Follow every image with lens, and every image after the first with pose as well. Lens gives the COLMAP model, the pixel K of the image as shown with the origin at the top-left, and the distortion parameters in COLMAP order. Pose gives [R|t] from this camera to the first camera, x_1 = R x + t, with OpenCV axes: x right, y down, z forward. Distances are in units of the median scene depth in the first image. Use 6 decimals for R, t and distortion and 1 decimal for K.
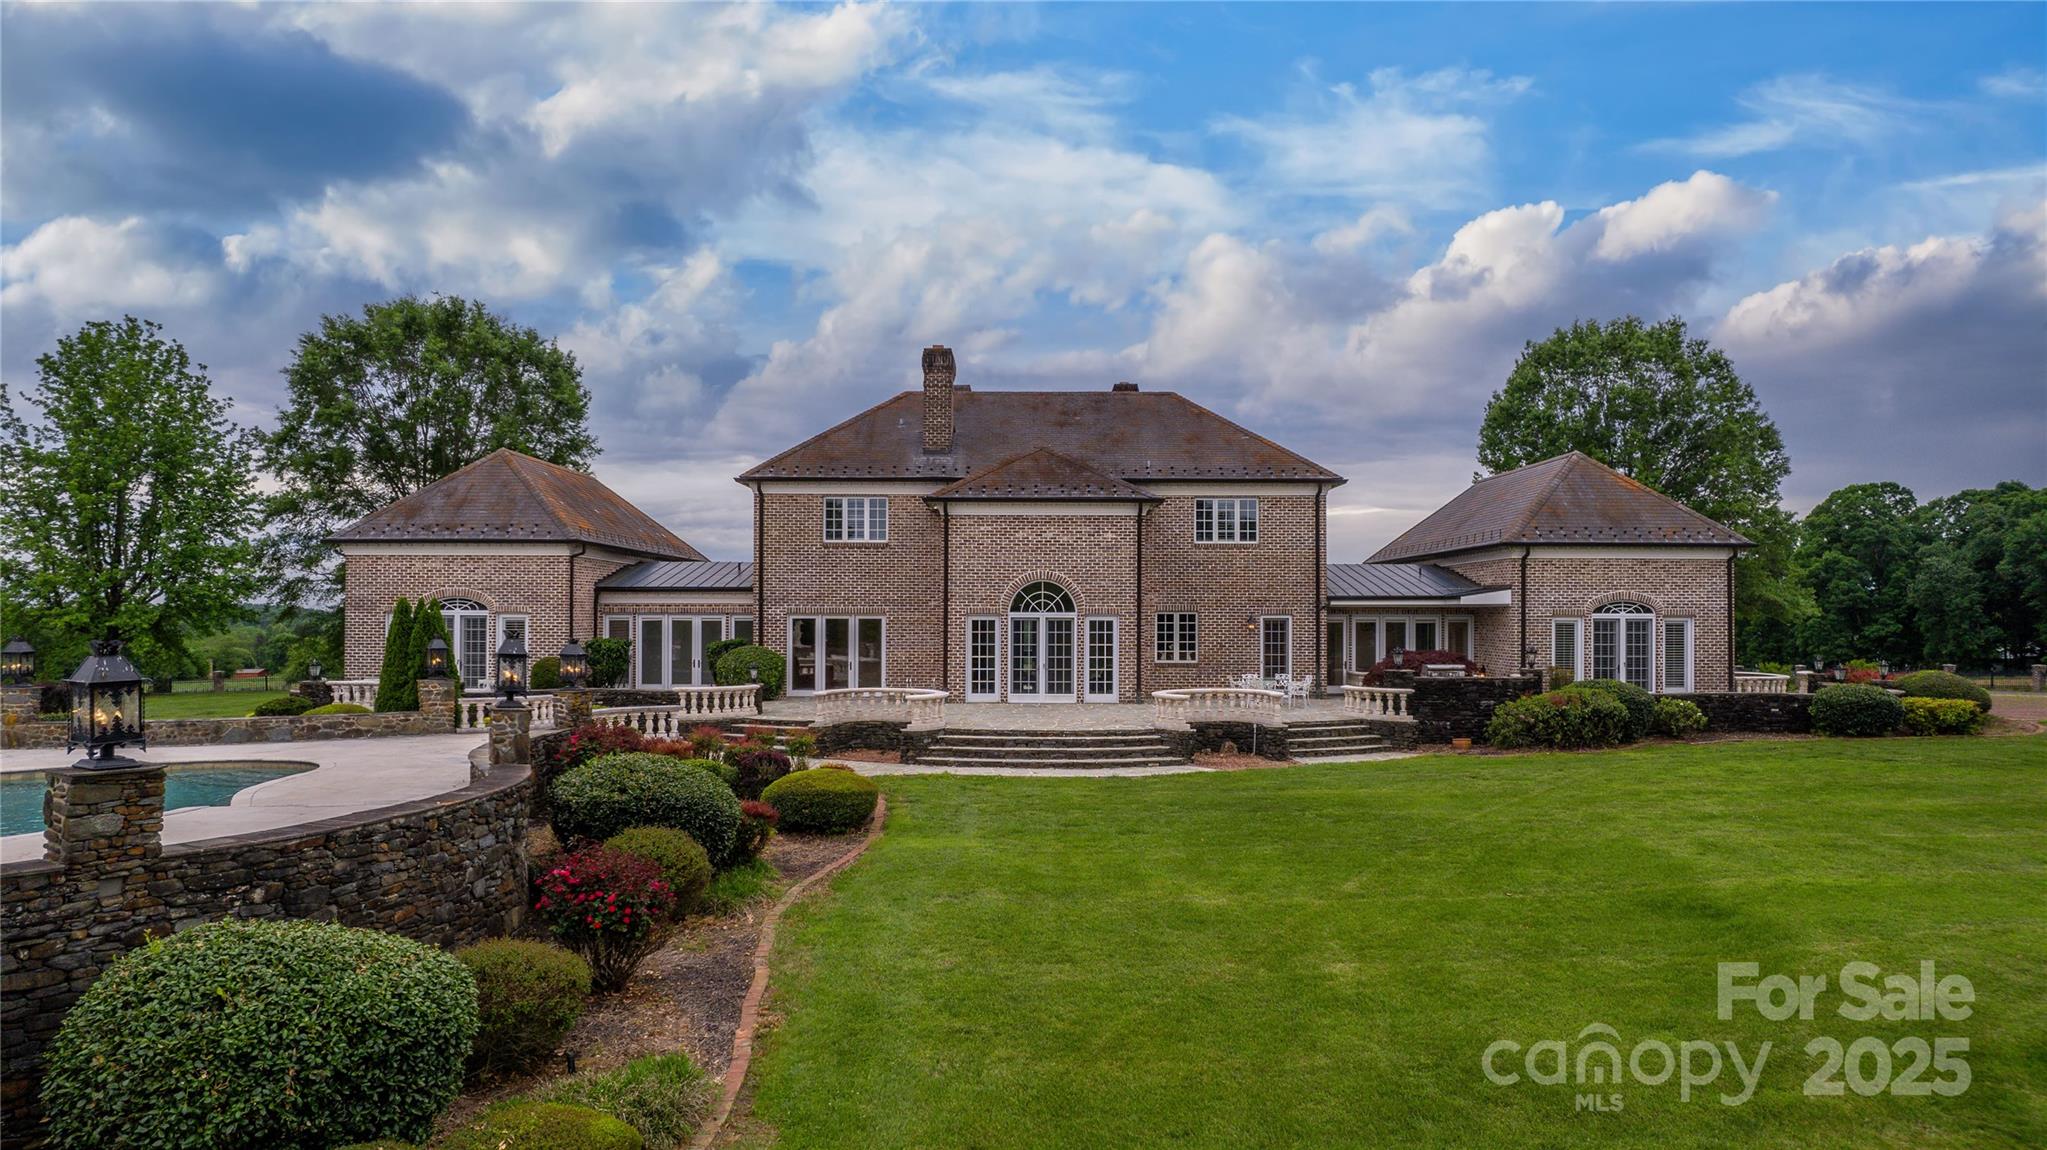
lens RADIAL K [[1315.0, 0, 1023.5], [0, 1315.0, 575.0], [0, 0, 1]] dist [-0.043687, -0.000235]
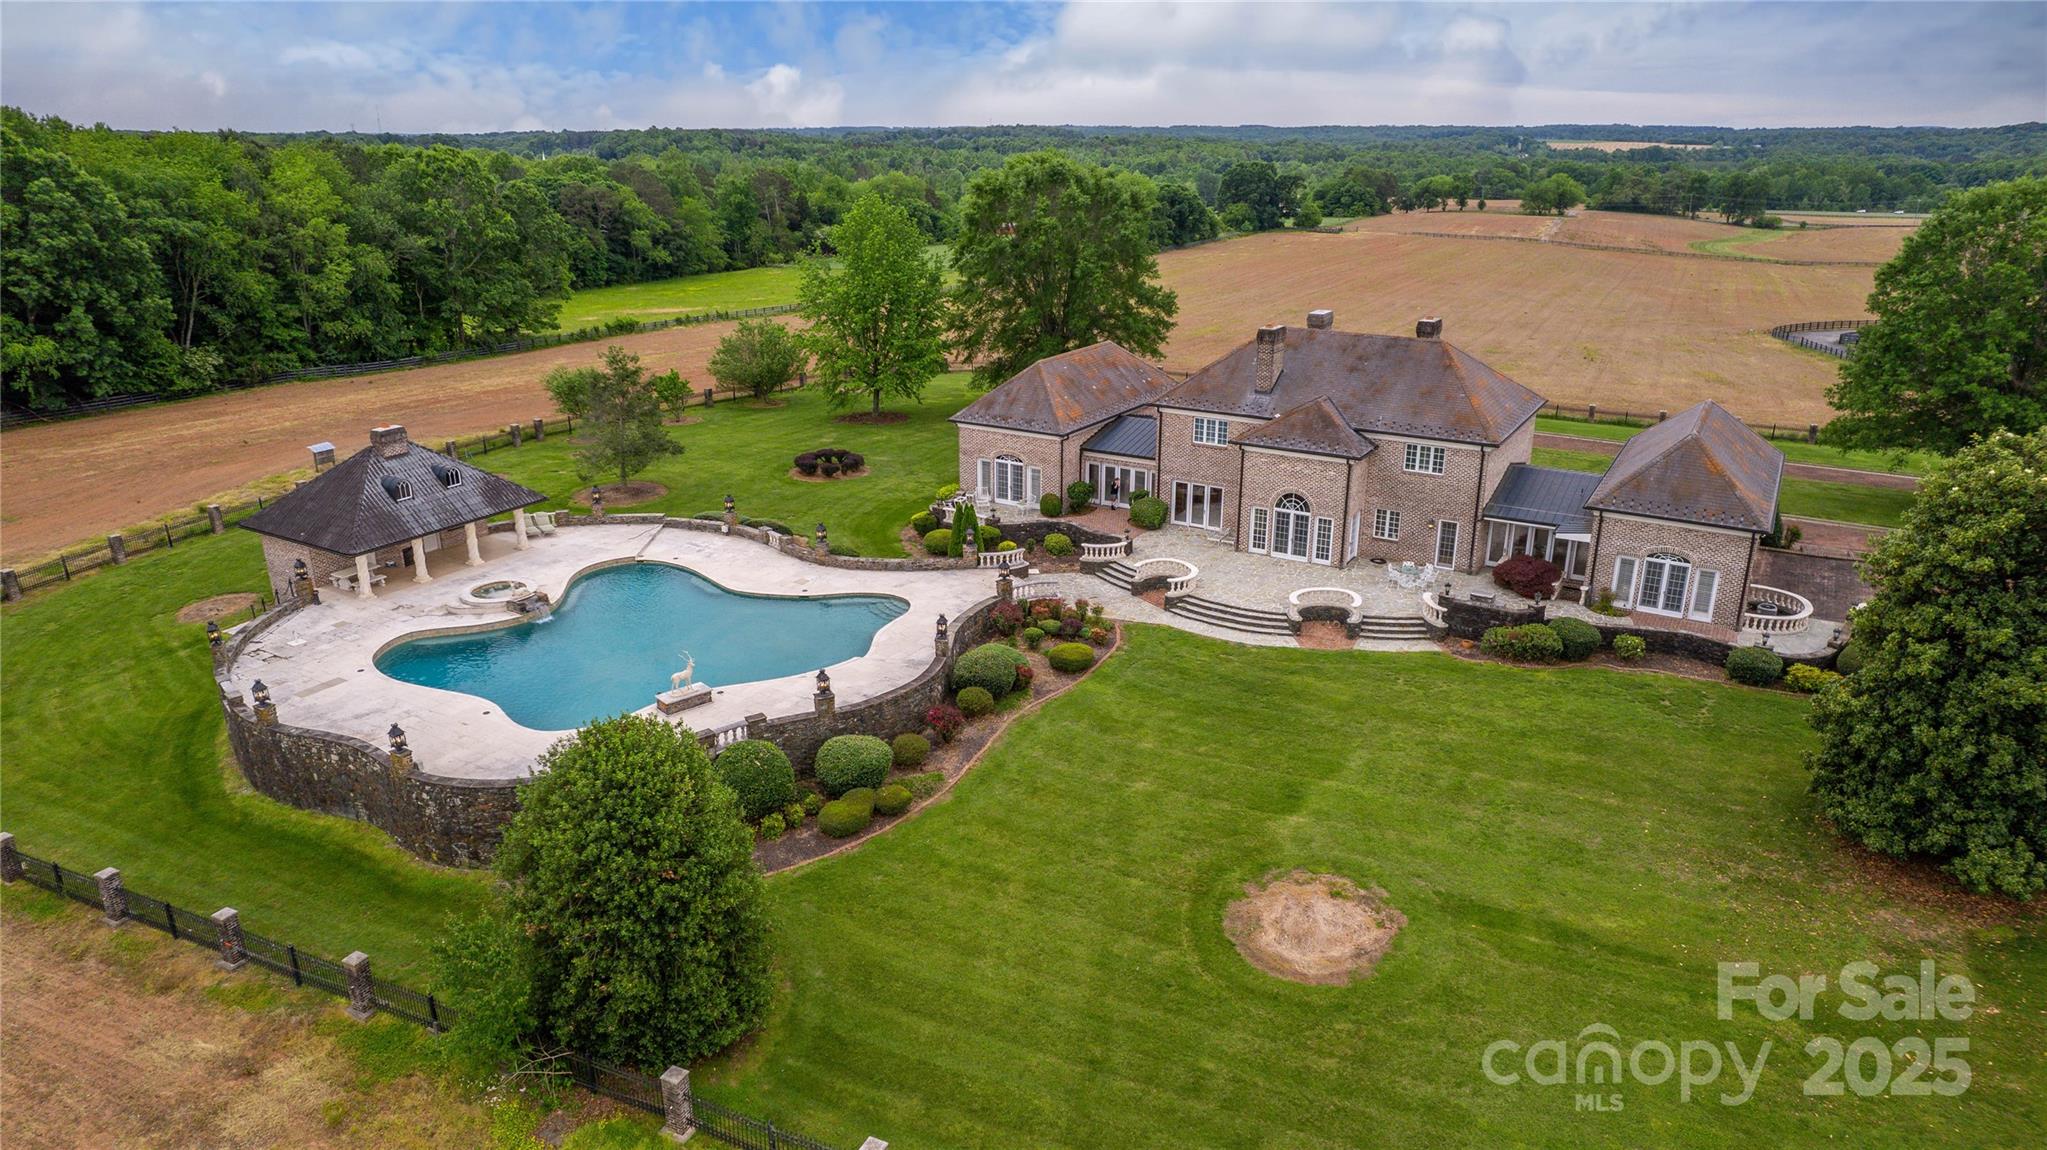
lens RADIAL K [[1315.0, 0, 1023.5], [0, 1315.0, 575.0], [0, 0, 1]] dist [-0.043687, -0.000235]
pose [[0.855787, 0.165498, -0.490142, 0.562070], [0.020014, 0.936147, 0.351038, -0.496598], [0.516942, -0.310224, 0.797830, -0.587665]]
